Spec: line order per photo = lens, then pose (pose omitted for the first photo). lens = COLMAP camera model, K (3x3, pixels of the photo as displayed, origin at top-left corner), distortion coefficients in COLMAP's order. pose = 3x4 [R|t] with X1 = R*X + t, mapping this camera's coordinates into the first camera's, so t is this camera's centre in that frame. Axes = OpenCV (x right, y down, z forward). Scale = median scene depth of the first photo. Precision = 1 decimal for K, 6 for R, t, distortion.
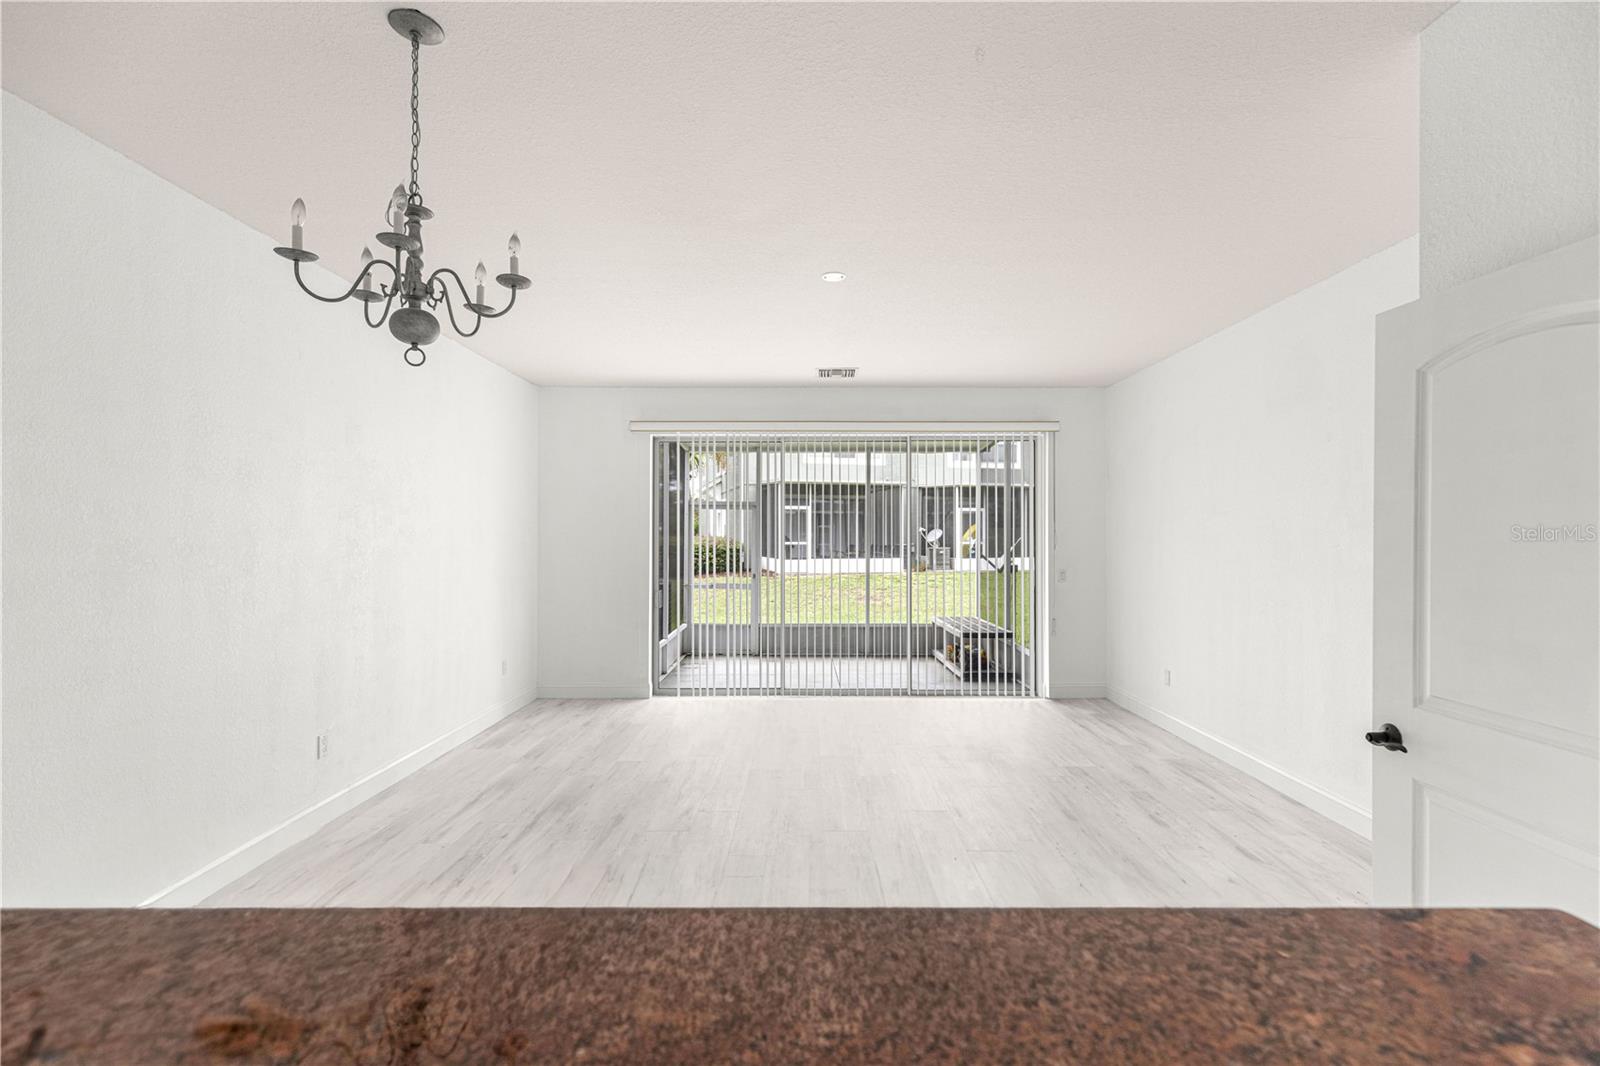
lens RADIAL K [[719.8, 0, 806.5], [0, 719.8, 530.4], [0, 0, 1]] dist [0.013088, -0.004074]
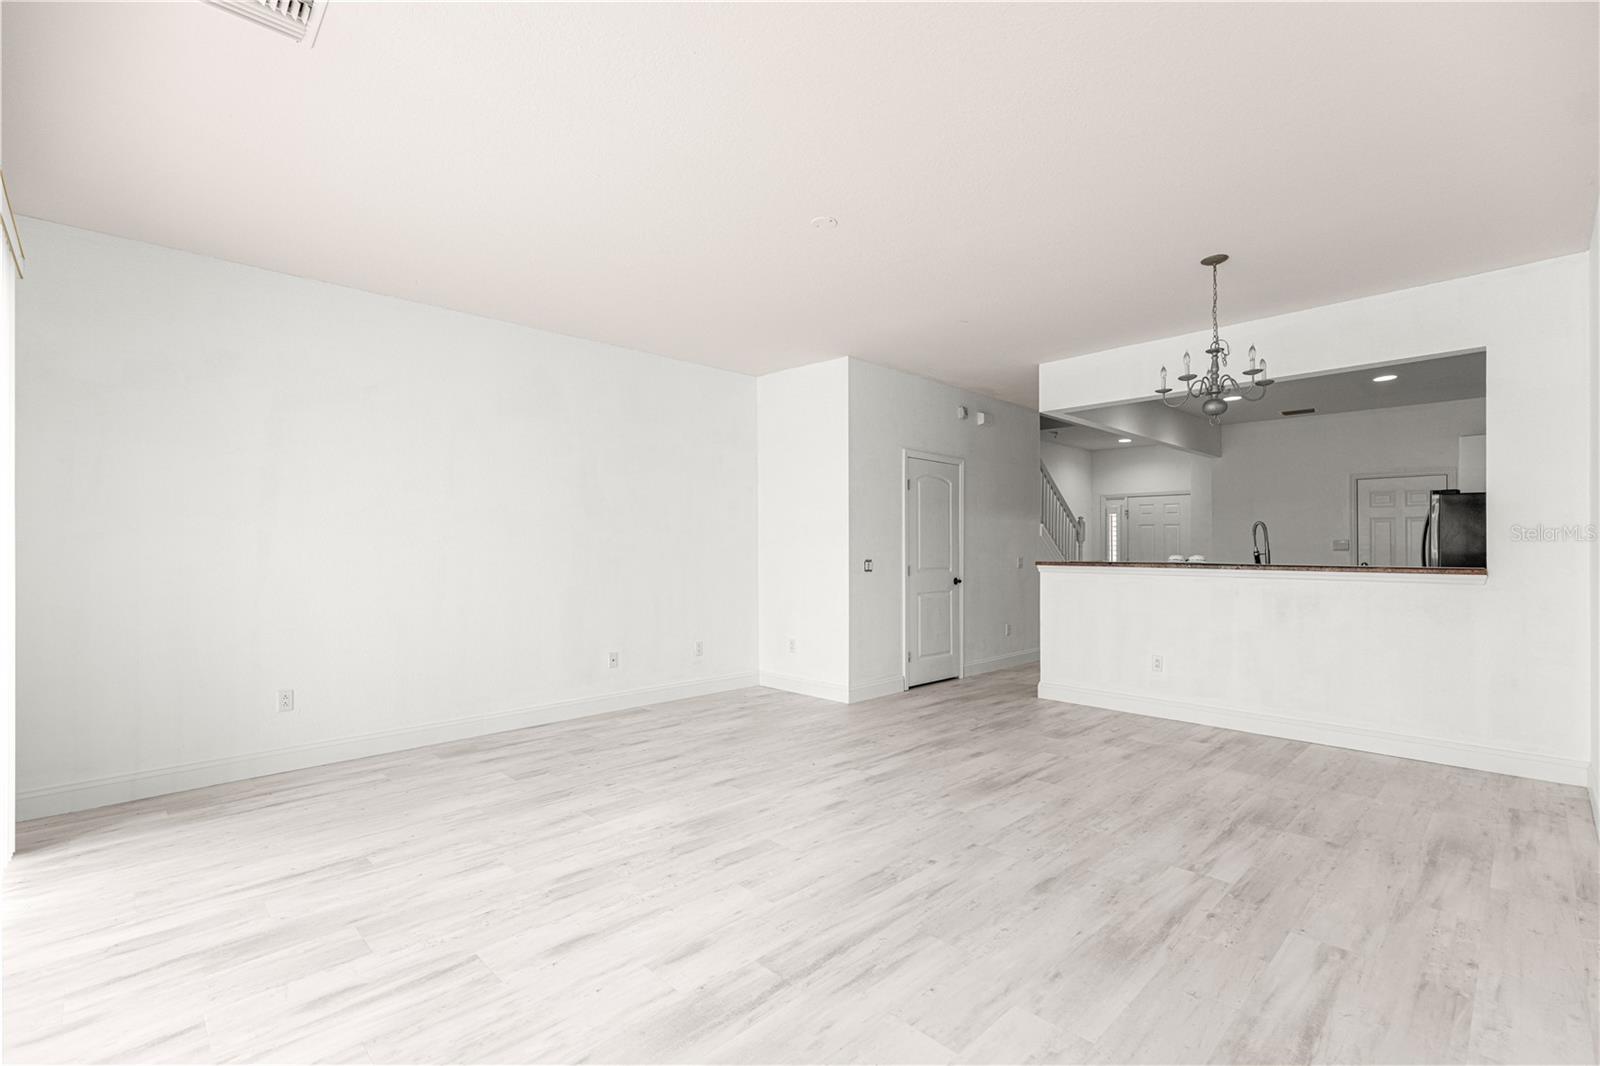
lens RADIAL K [[719.8, 0, 809.1], [0, 719.8, 541.9], [0, 0, 1]] dist [0.013088, -0.004074]
pose [[-0.706367, 0.003658, 0.707837, -0.154046], [-0.006090, 0.999918, -0.011246, 0.017046], [-0.707820, -0.012255, -0.706287, 0.426874]]
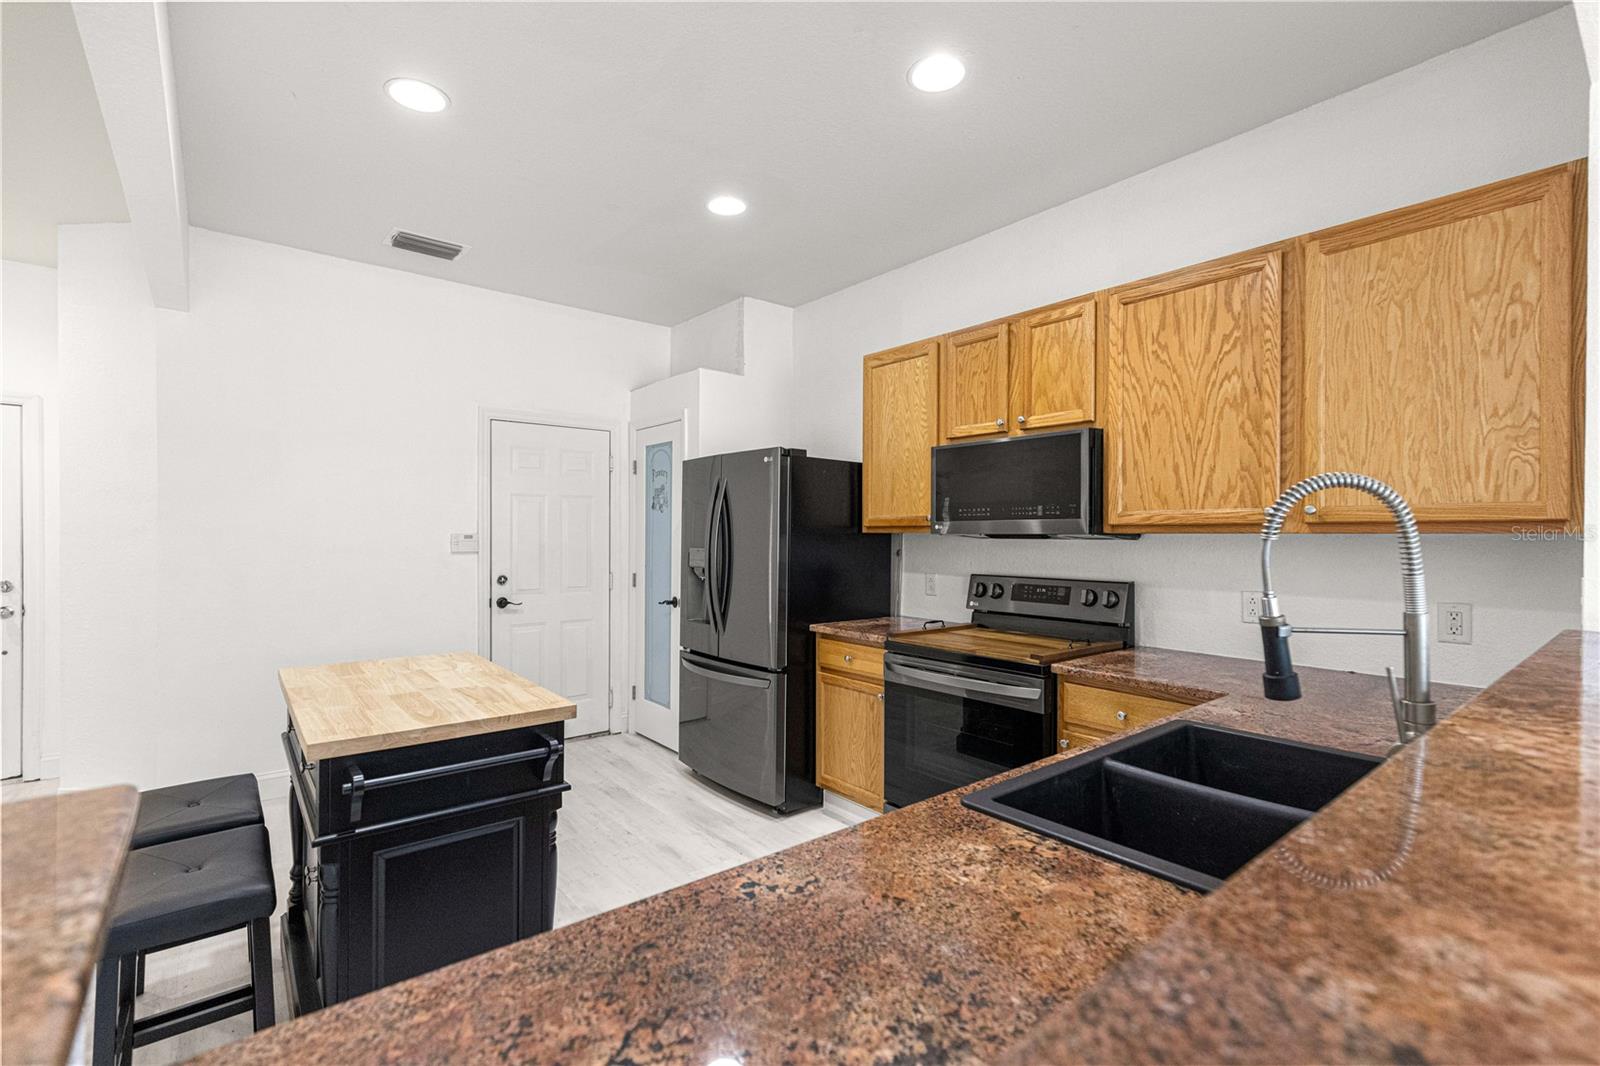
lens RADIAL K [[719.8, 0, 792.3], [0, 719.8, 536.3], [0, 0, 1]] dist [0.013088, -0.004074]
pose [[-0.778240, -0.003974, -0.627955, 0.032134], [-0.002207, 0.999991, -0.003593, 0.008507], [0.627964, -0.001410, -0.778241, 0.041584]]
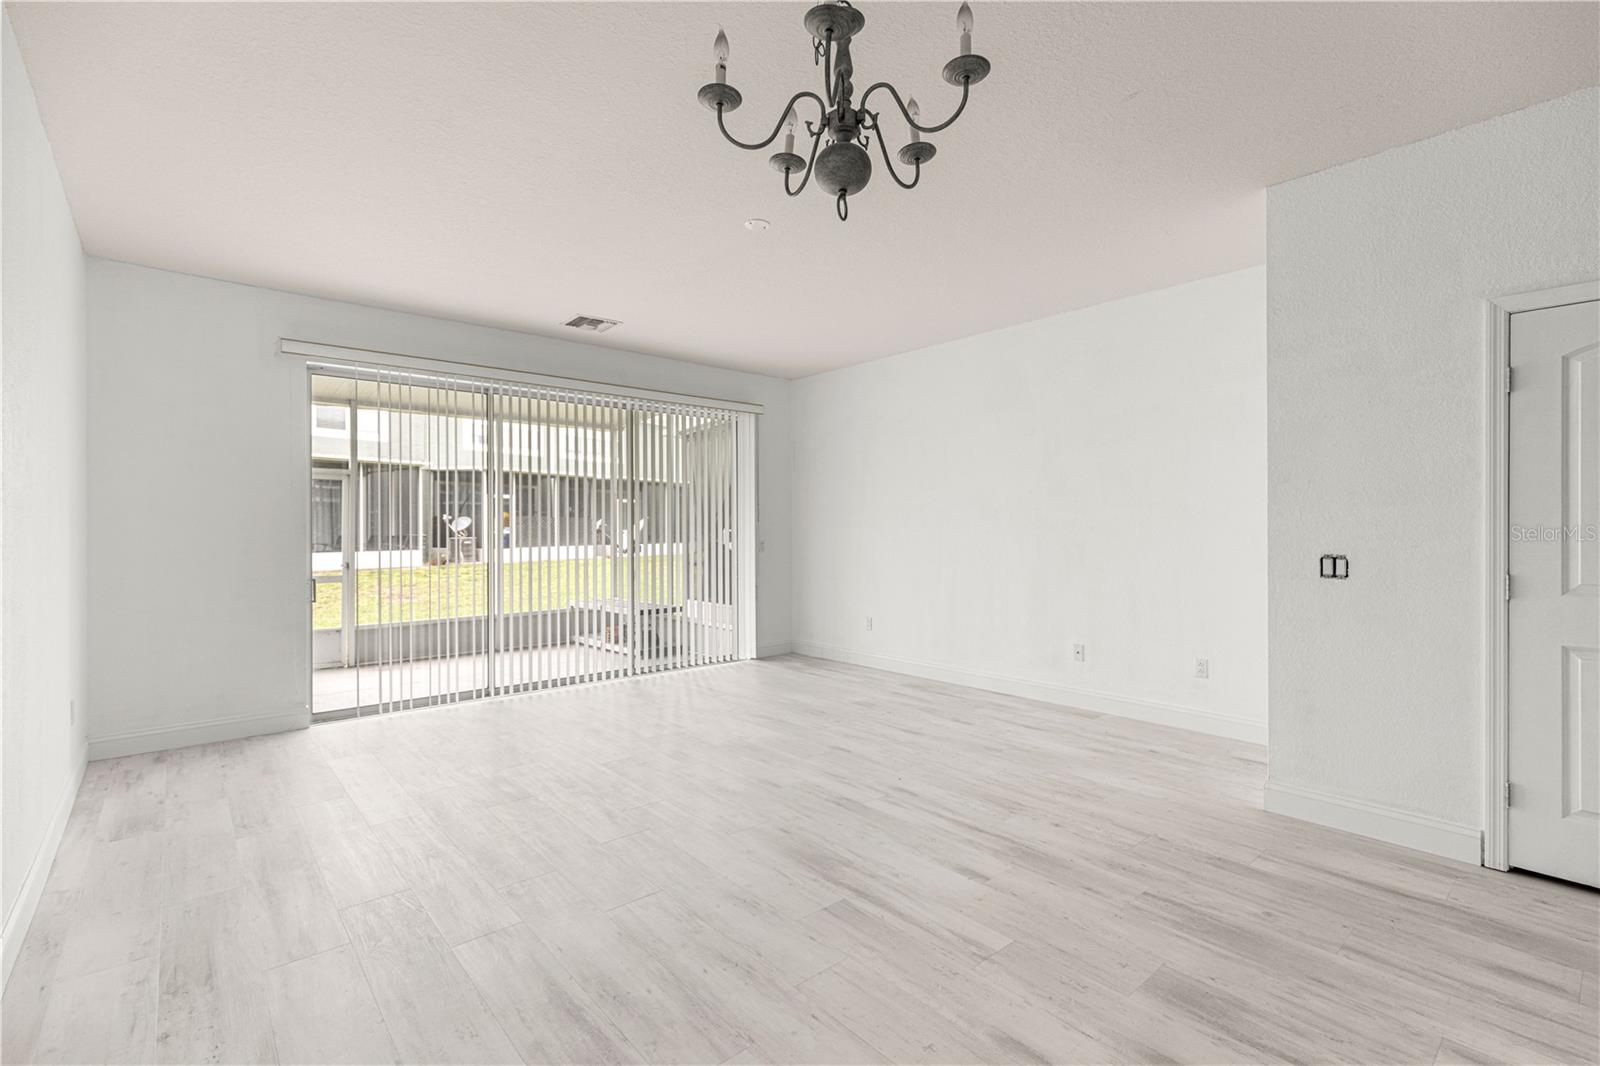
lens RADIAL K [[719.8, 0, 800.9], [0, 719.8, 532.3], [0, 0, 1]] dist [0.013088, -0.004074]
pose [[0.755867, -0.008810, 0.654665, -0.142581], [0.002104, 0.999937, 0.011028, 0.013164], [-0.654721, -0.006958, 0.755838, 0.057521]]
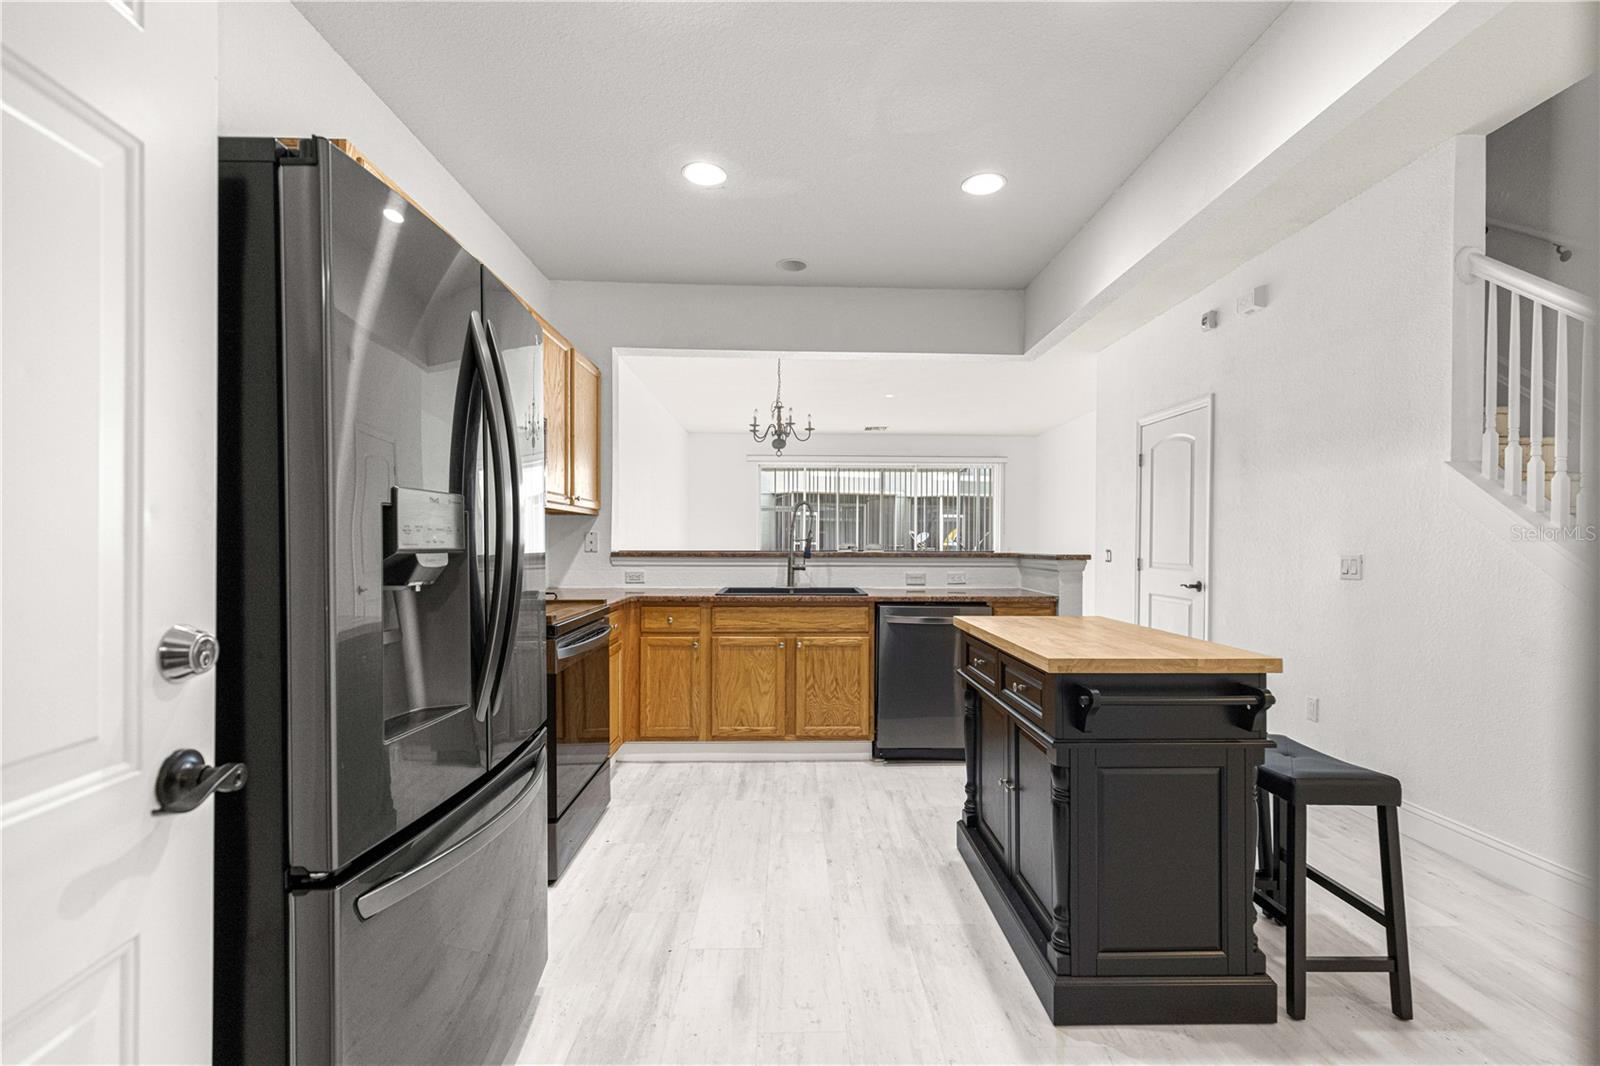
lens RADIAL K [[719.8, 0, 801.5], [0, 719.8, 545.4], [0, 0, 1]] dist [0.013088, -0.004074]
pose [[0.999800, 0.002932, 0.019802, -0.065843], [-0.003075, 0.999969, 0.007189, 0.017654], [-0.019780, -0.007248, 0.999778, -0.277768]]
